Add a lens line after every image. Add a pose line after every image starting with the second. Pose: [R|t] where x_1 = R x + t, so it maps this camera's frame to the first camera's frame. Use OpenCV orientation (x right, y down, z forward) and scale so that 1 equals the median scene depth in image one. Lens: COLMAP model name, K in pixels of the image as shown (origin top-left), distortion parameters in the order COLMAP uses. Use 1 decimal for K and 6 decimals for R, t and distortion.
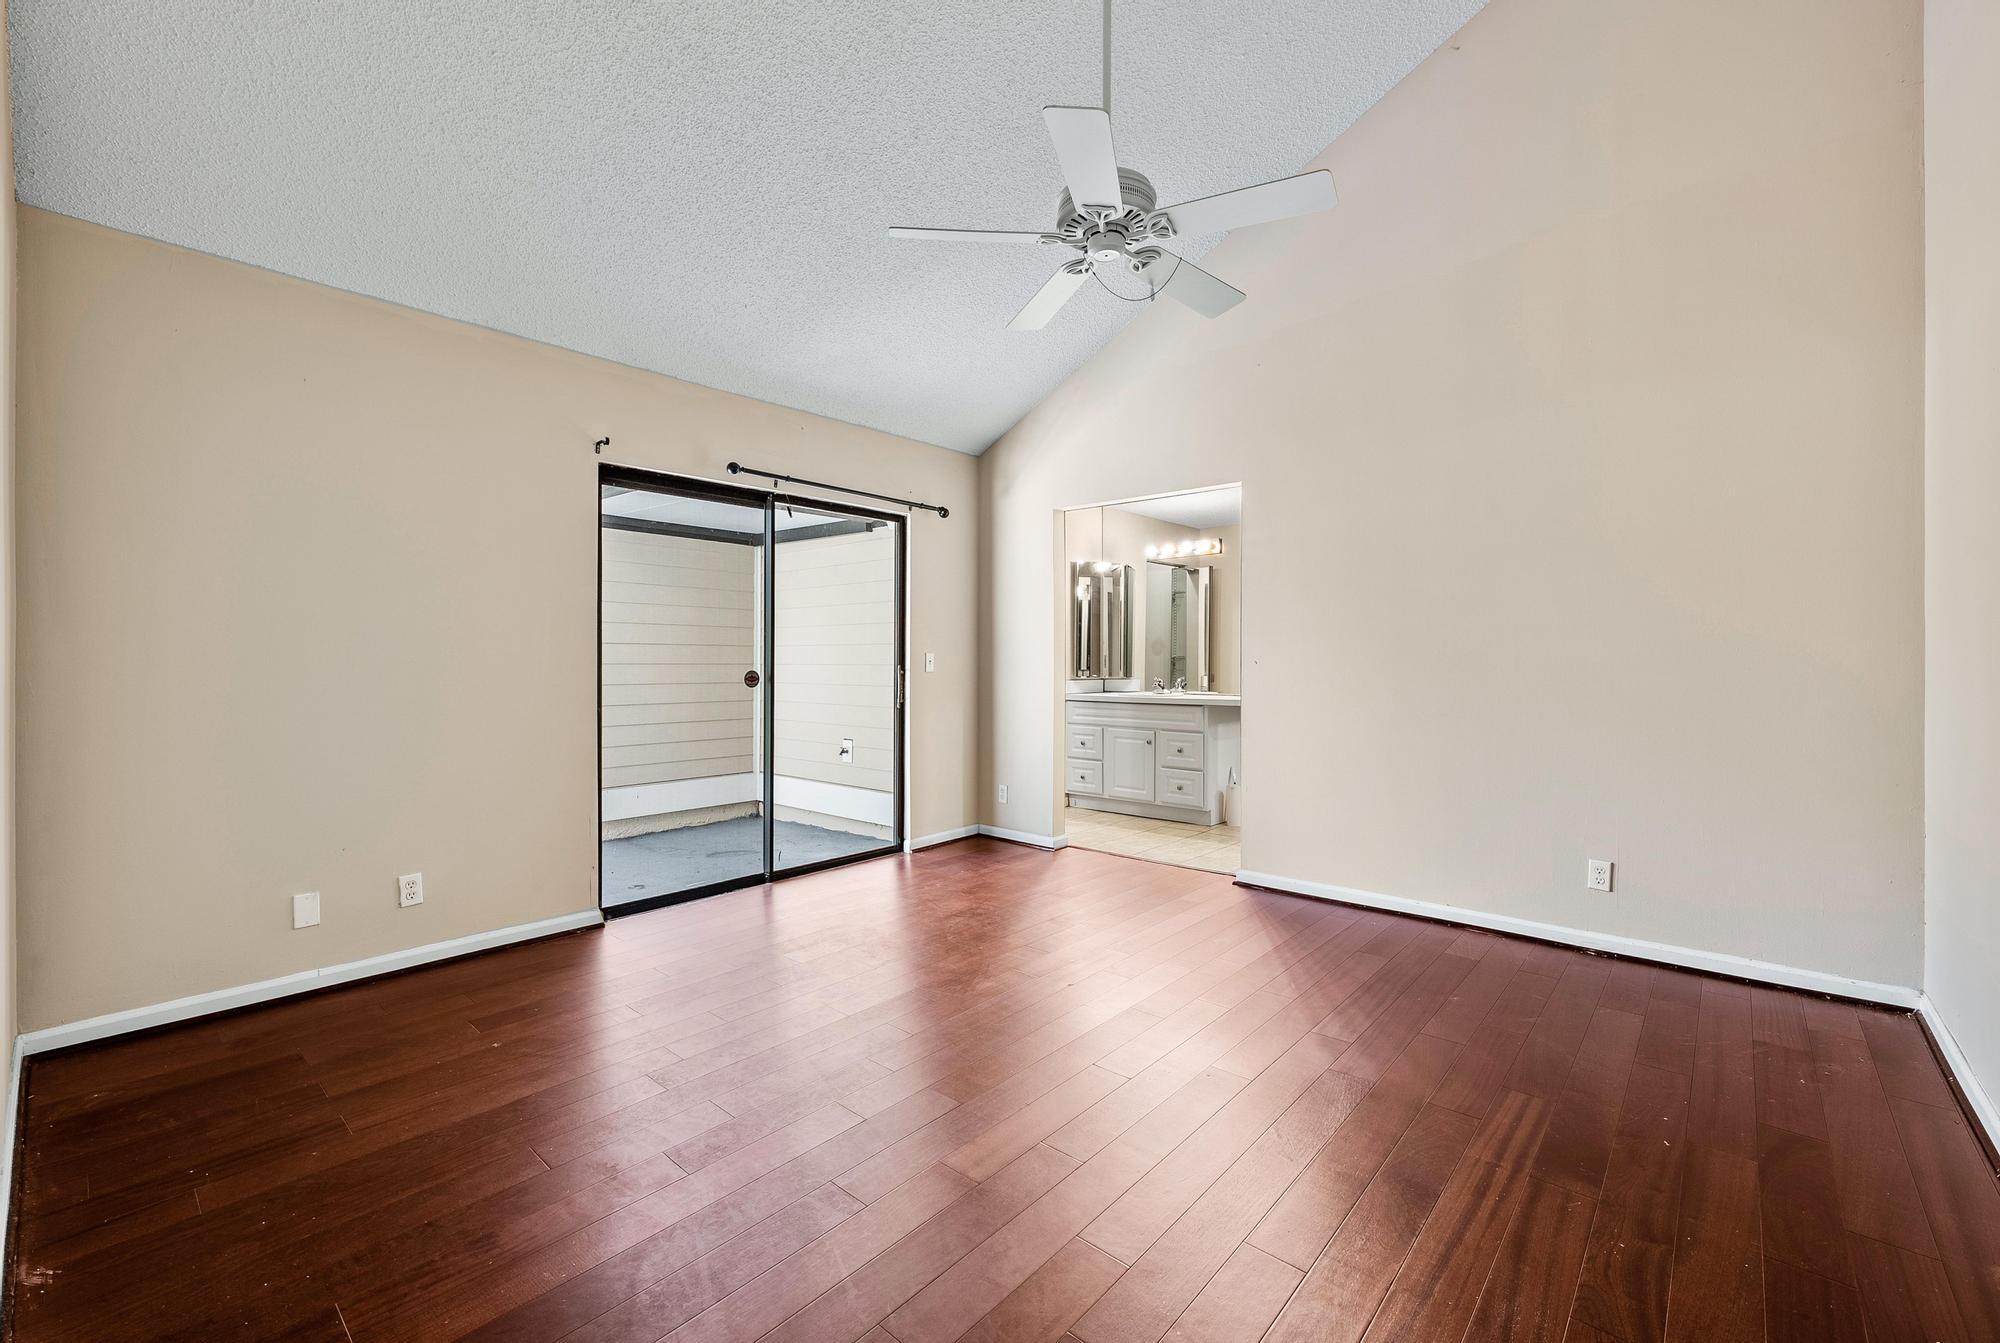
lens RADIAL K [[853.0, 0, 1005.4], [0, 853.0, 662.7], [0, 0, 1]] dist [-0.000821, -0.000260]
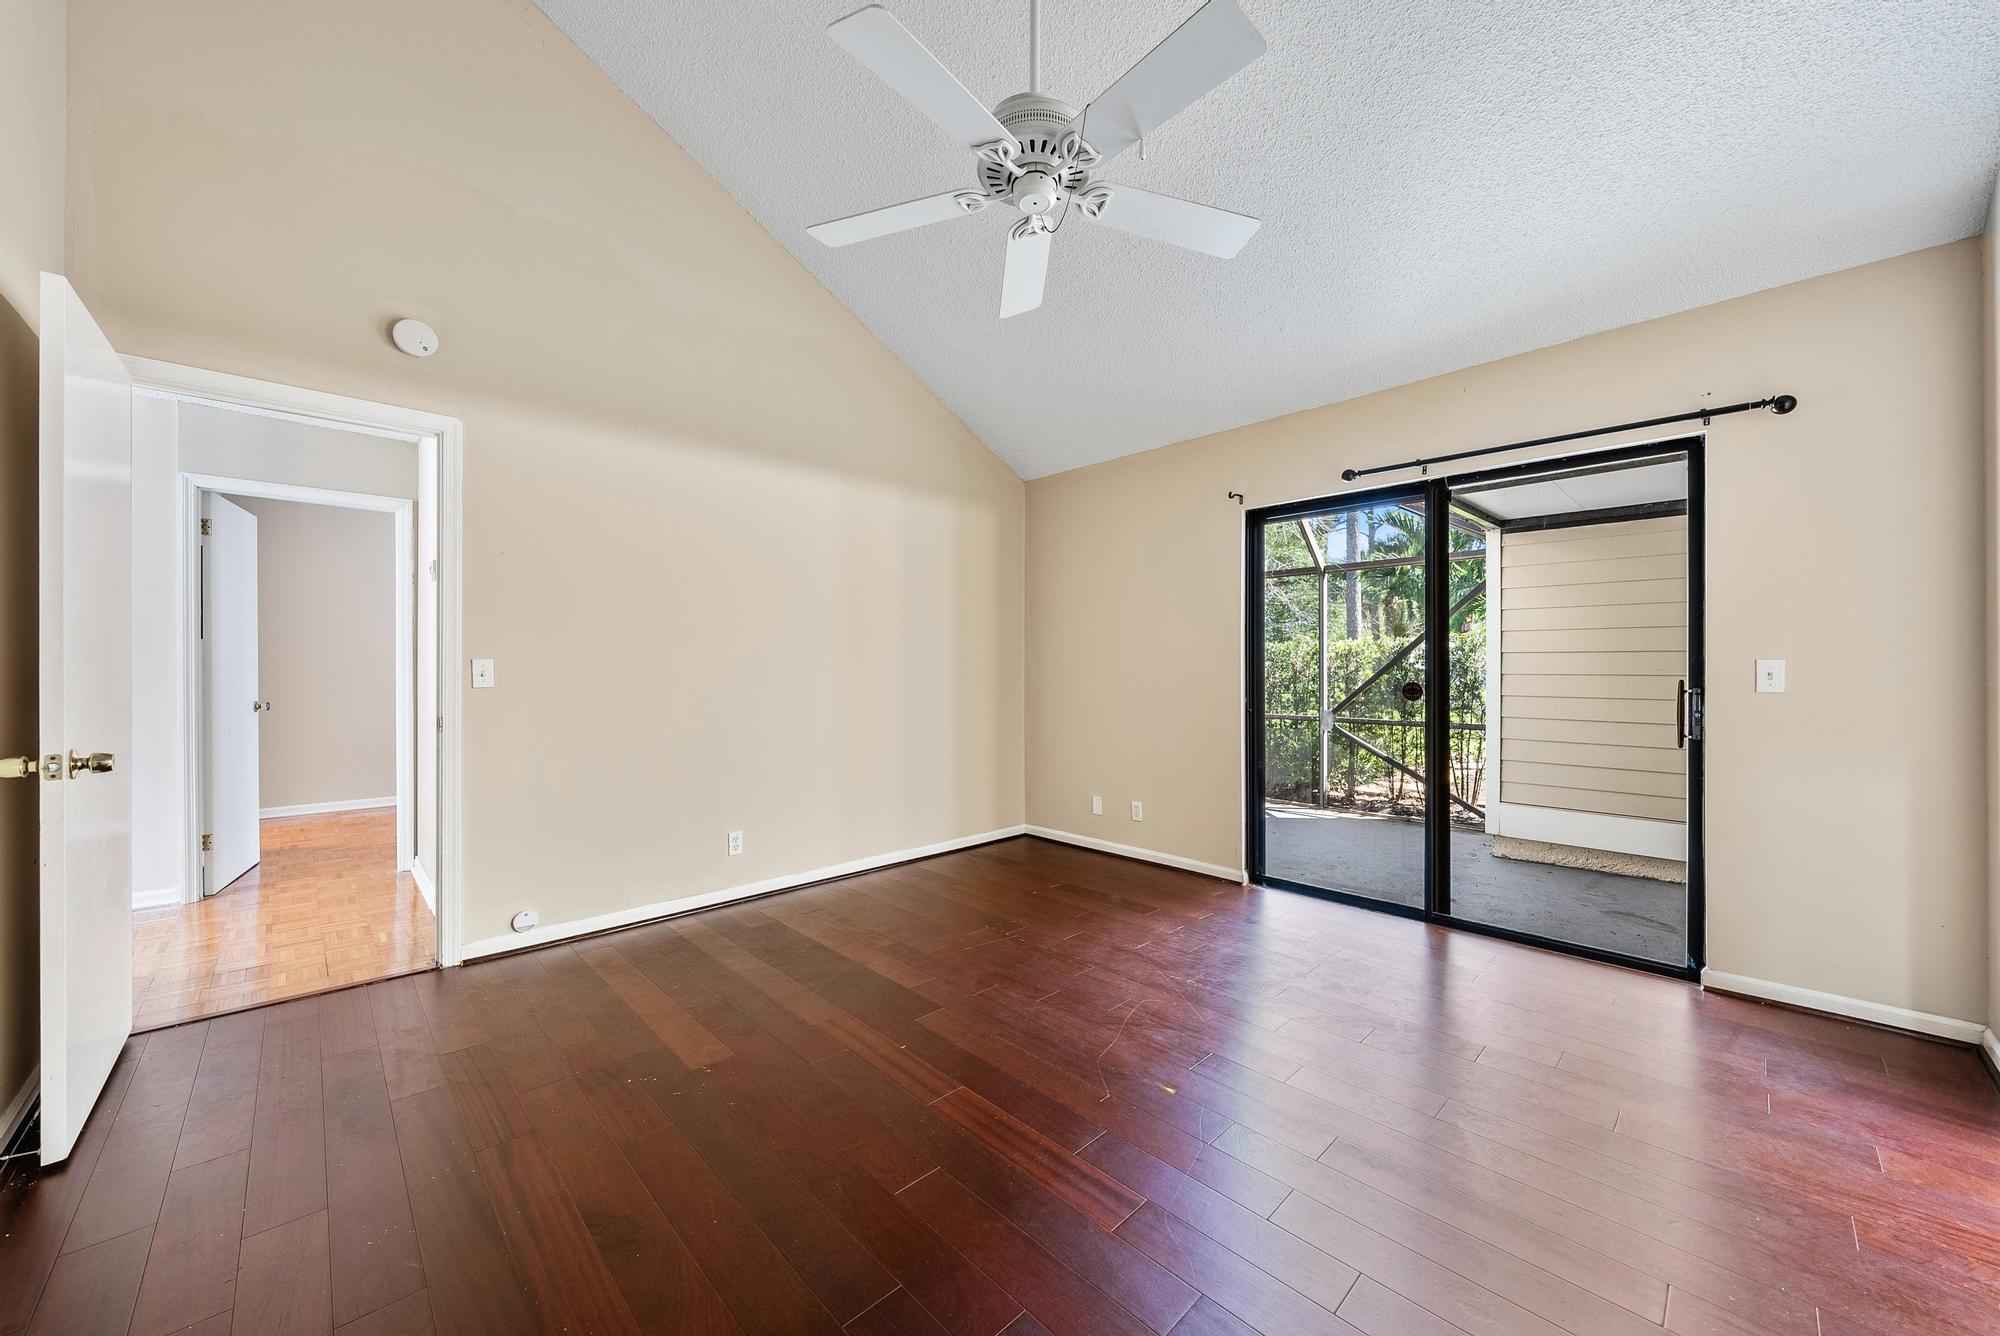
lens RADIAL K [[745.0, 0, 1000.0], [0, 745.0, 668.0], [0, 0, 1]] dist [-0.000299, -0.000060]
pose [[-0.102317, -0.001274, -0.994751, 0.423443], [-0.005550, 0.999984, -0.000709, -0.002236], [0.994736, 0.005449, -0.102322, 0.505345]]
